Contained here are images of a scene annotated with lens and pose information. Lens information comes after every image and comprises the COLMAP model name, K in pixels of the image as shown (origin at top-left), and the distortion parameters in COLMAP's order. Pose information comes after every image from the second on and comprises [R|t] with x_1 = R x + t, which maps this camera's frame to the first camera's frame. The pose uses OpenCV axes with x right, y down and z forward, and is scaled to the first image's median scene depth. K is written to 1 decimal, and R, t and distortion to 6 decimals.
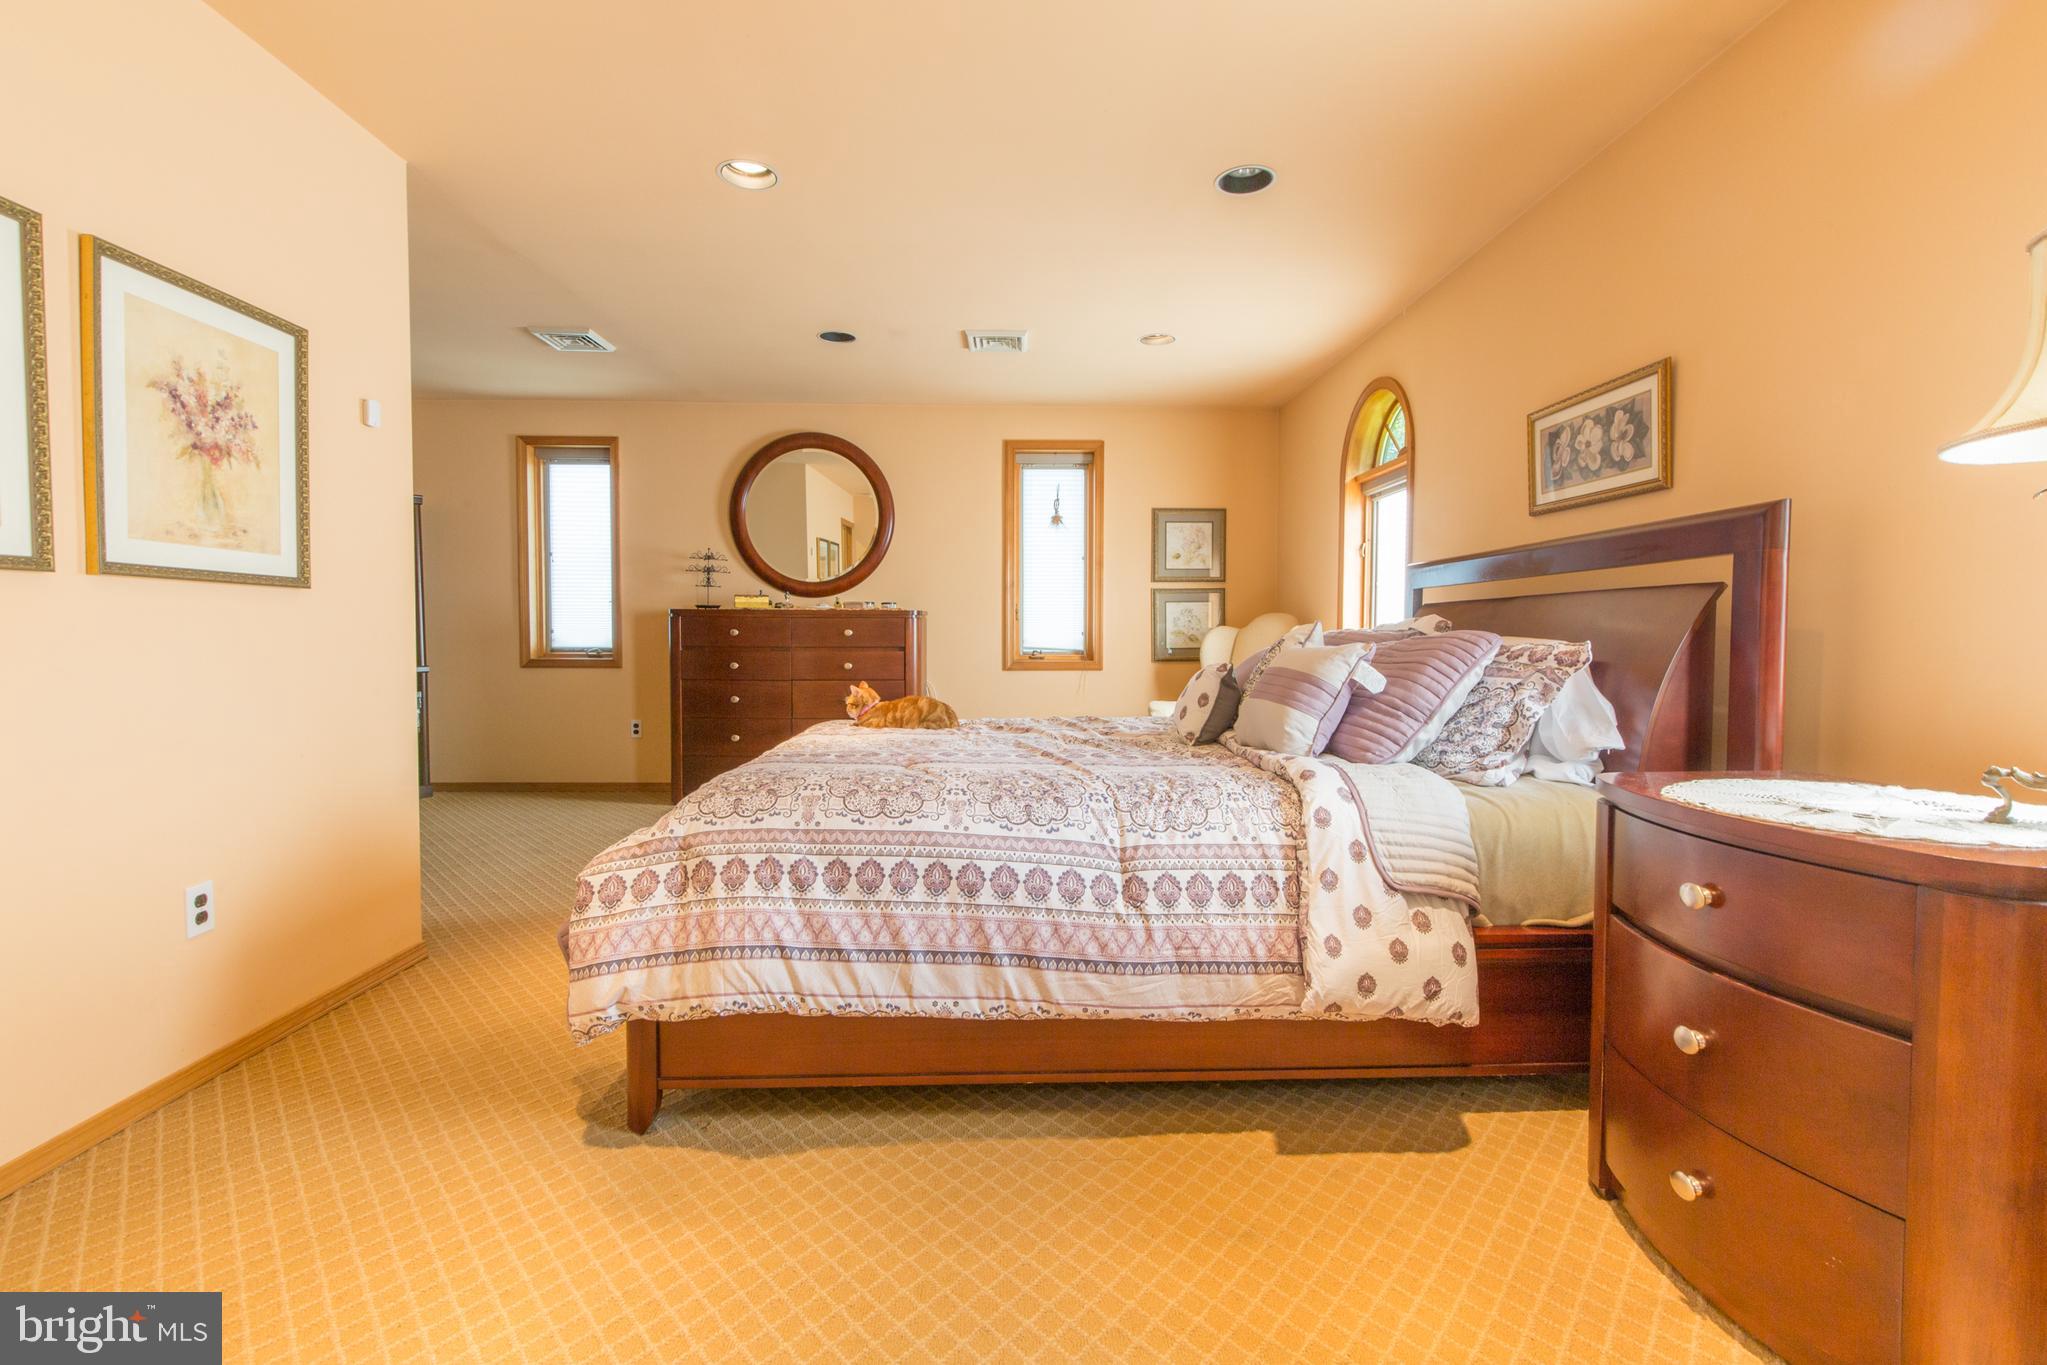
lens RADIAL K [[914.1, 0, 1026.1], [0, 914.1, 668.3], [0, 0, 1]] dist [-0.002596, -0.000147]
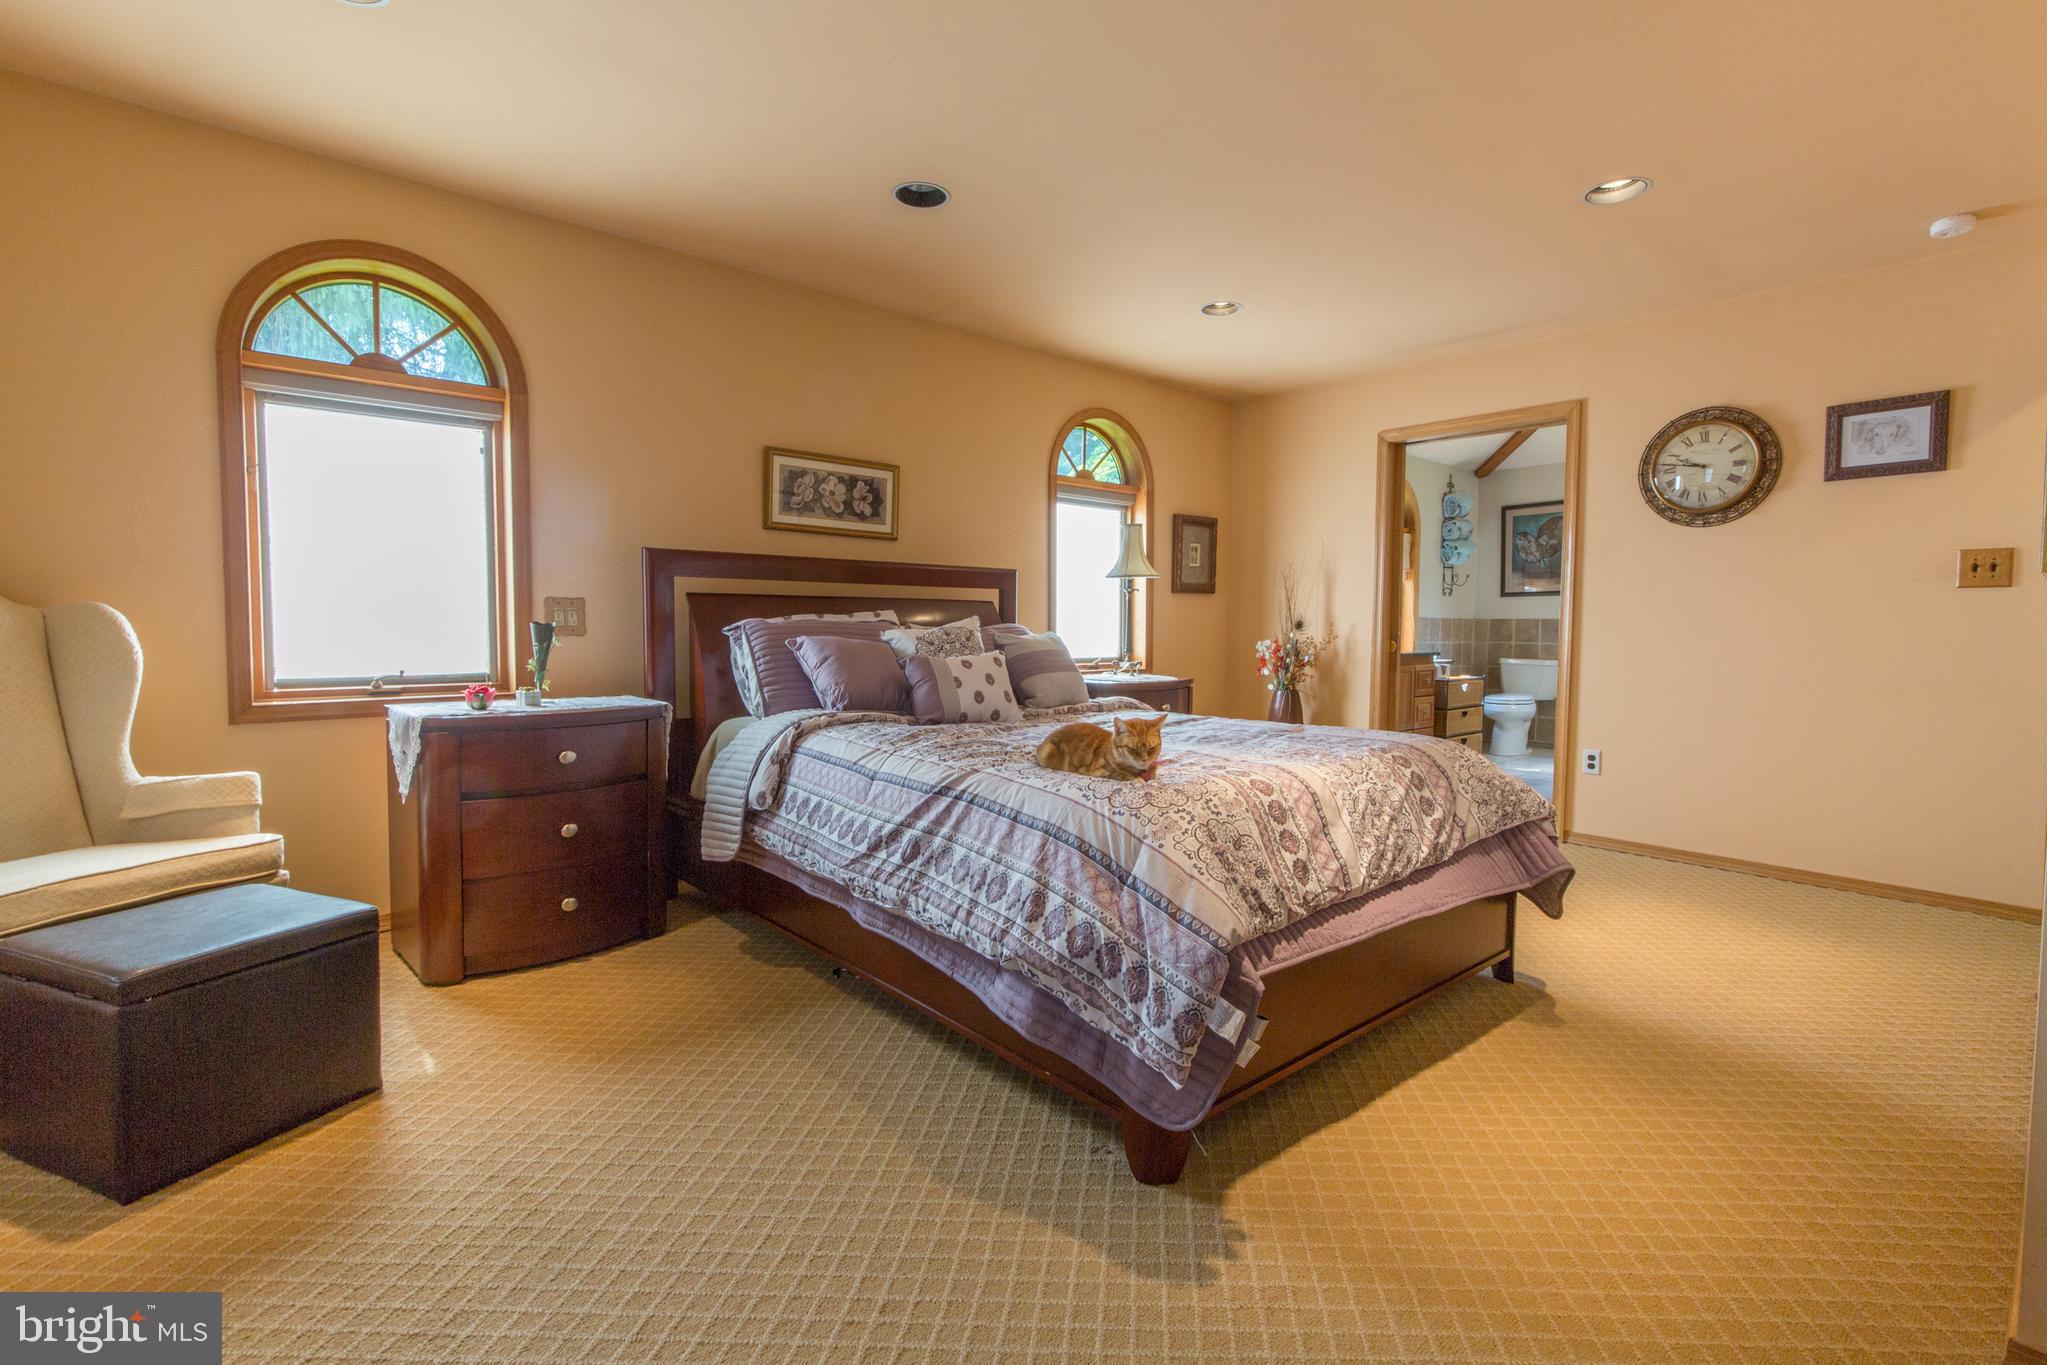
lens RADIAL K [[914.1, 0, 1002.3], [0, 914.1, 692.2], [0, 0, 1]] dist [-0.002596, -0.000147]
pose [[-0.626011, -0.041239, 0.778723, -1.015847], [0.034081, 0.996200, 0.080154, -0.055249], [-0.779070, 0.076716, -0.622226, 2.504760]]
